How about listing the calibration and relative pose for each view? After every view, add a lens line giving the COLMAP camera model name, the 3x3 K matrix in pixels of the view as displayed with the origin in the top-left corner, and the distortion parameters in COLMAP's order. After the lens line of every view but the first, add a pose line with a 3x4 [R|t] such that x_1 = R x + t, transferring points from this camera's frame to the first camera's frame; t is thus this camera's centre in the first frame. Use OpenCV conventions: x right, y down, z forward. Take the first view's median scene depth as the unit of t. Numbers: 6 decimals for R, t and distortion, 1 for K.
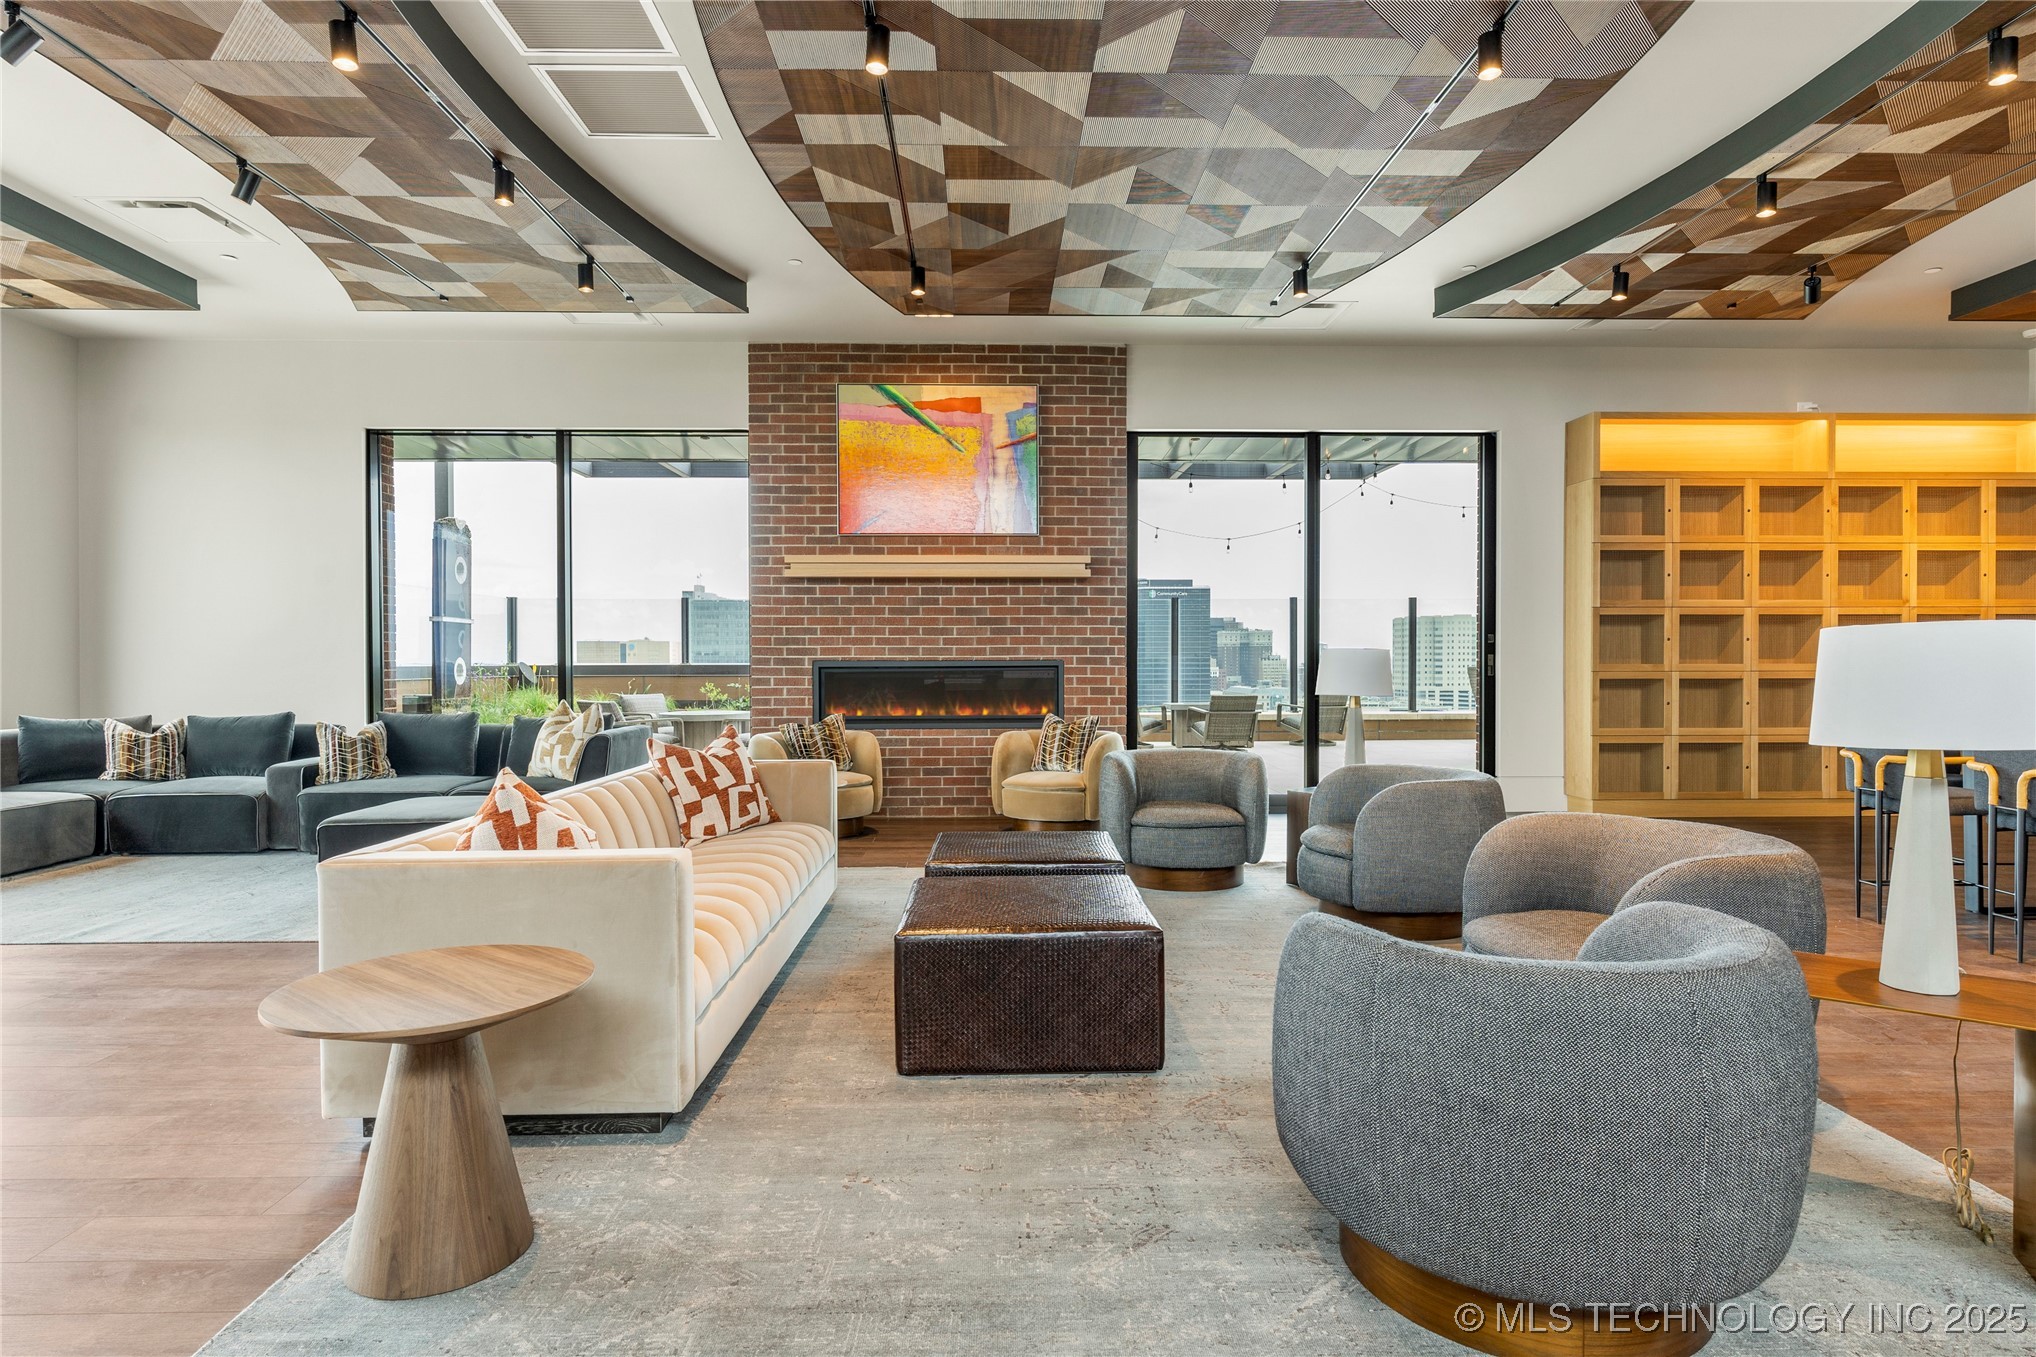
lens RADIAL K [[1103.0, 0, 1014.1], [0, 1103.0, 674.6], [0, 0, 1]] dist [0.007513, 0.001307]
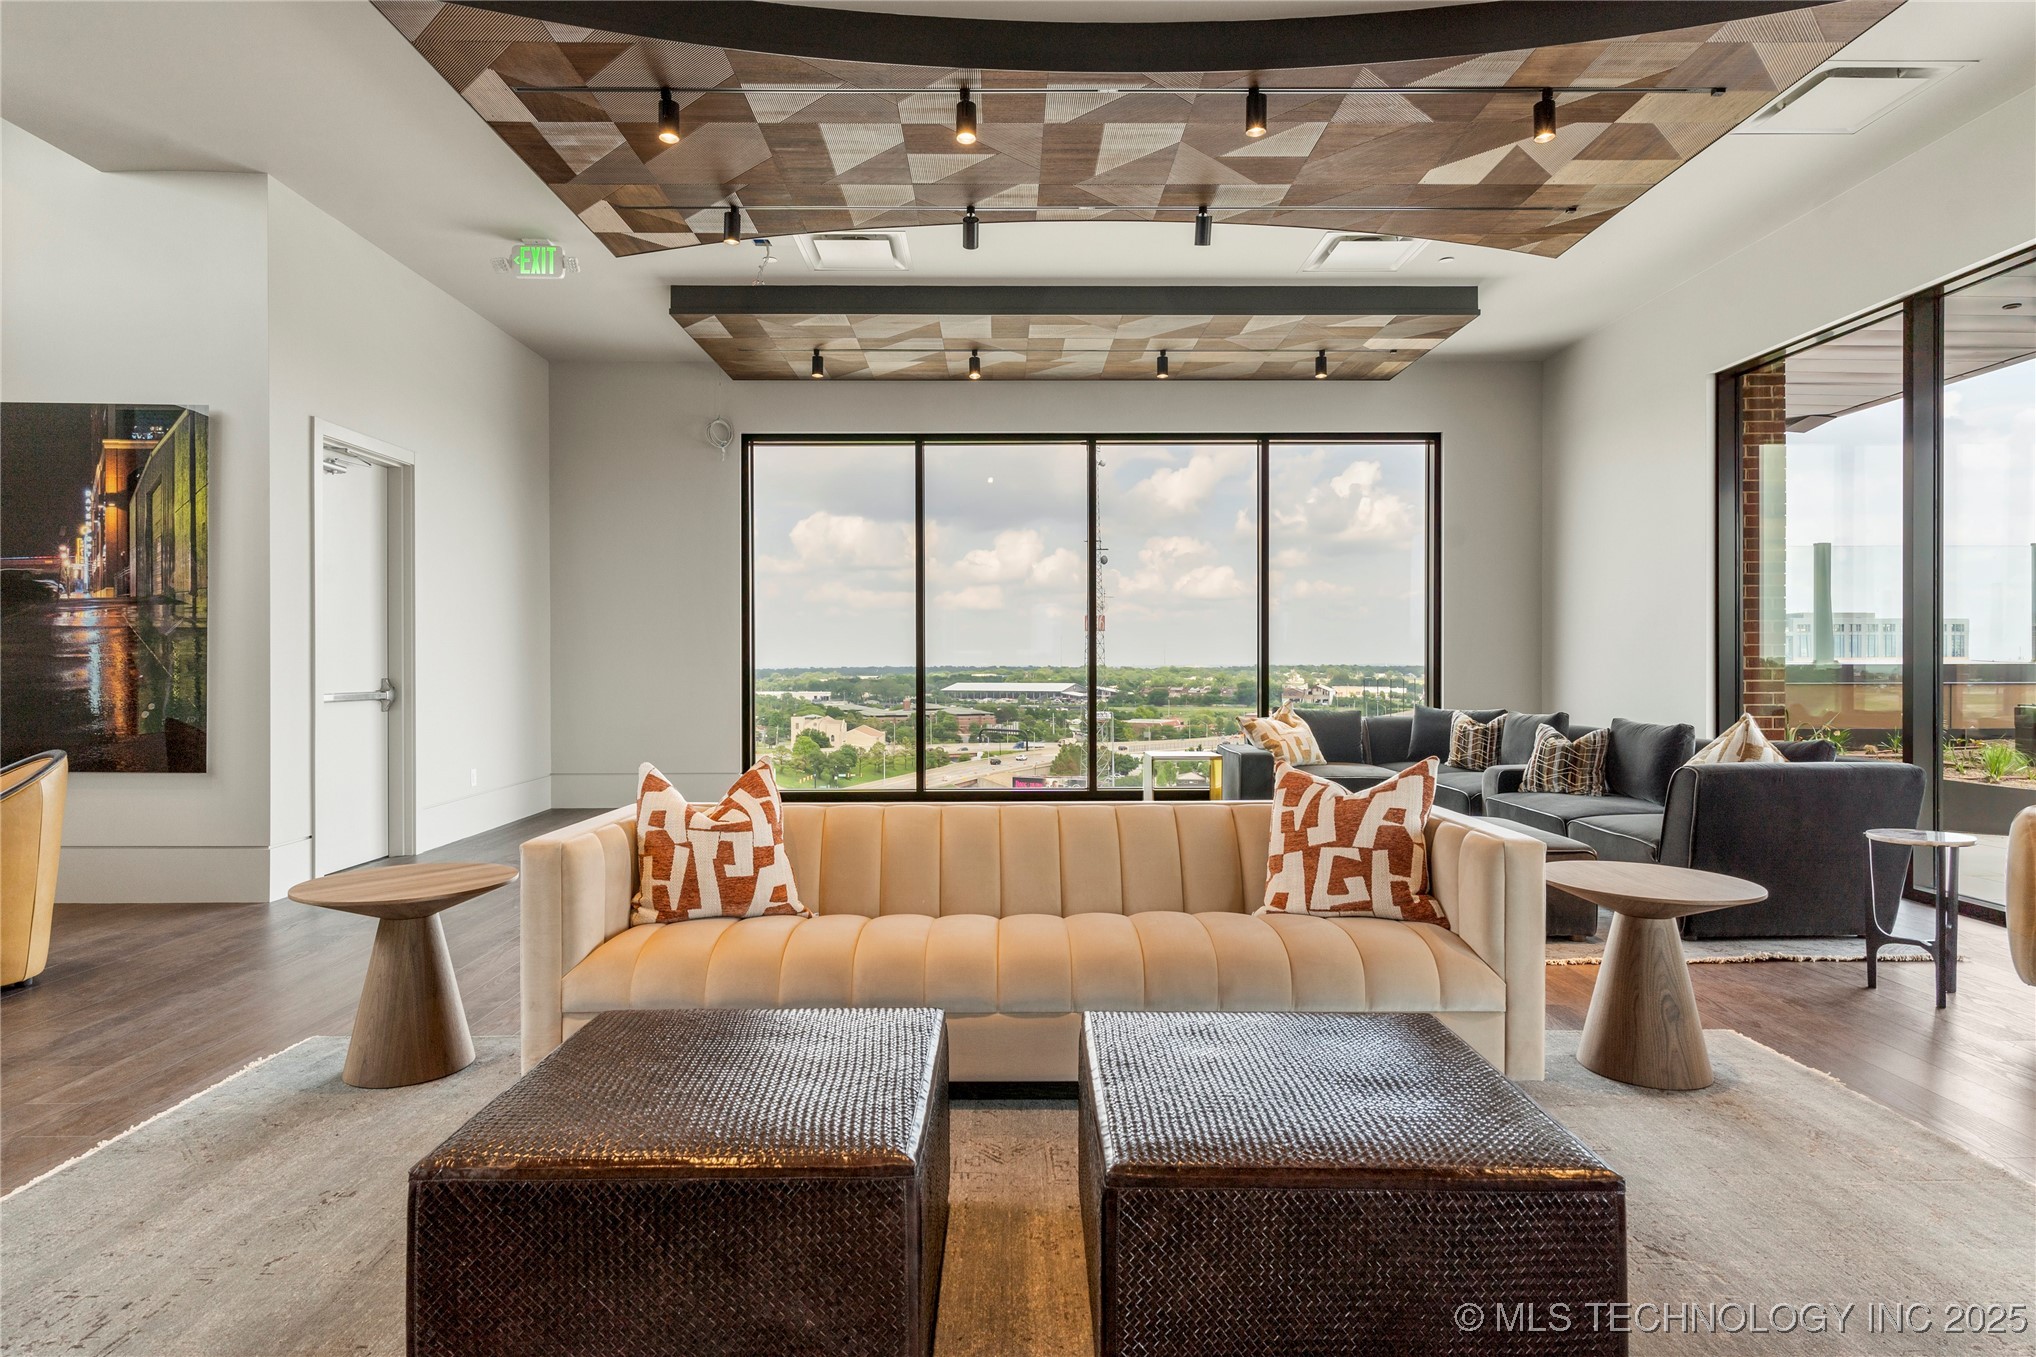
lens RADIAL K [[1103.0, 0, 1013.8], [0, 1103.0, 671.9], [0, 0, 1]] dist [0.007513, 0.001307]
pose [[-0.026918, 0.007931, -0.999606, 0.404721], [-0.006400, 0.999947, 0.008106, -0.007015], [0.999617, 0.006616, -0.026866, 0.814382]]
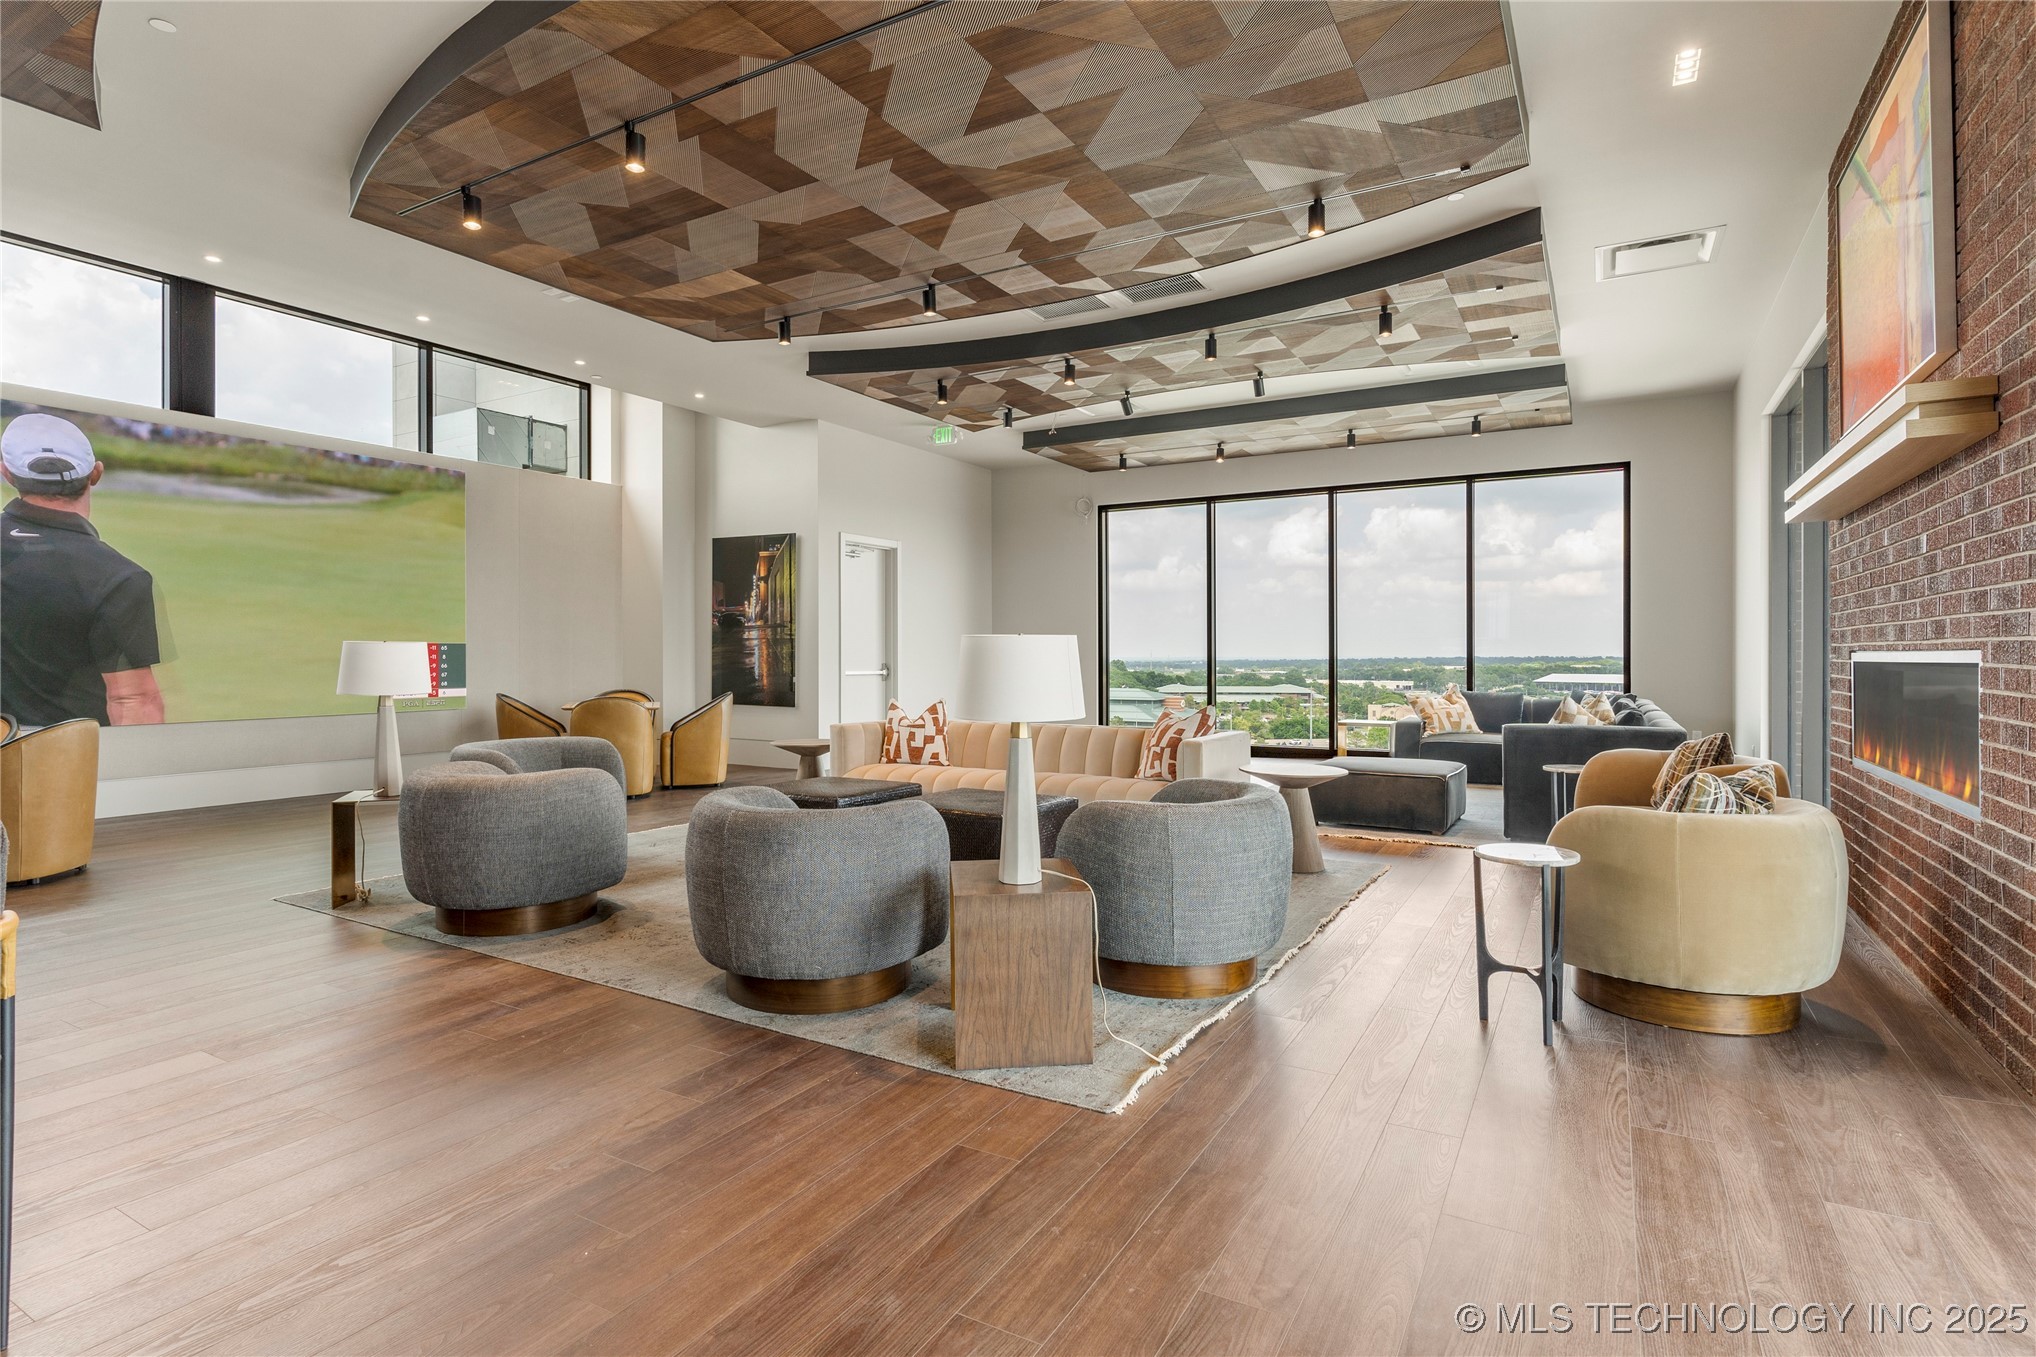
lens RADIAL K [[1026.3, 0, 1017.7], [0, 1026.3, 664.8], [0, 0, 1]] dist [-0.002434, -0.000149]
pose [[-0.529950, 0.009489, -0.847976, 0.888393], [-0.005493, 0.999878, 0.014622, -0.015530], [0.848011, 0.012407, -0.529833, 1.500280]]
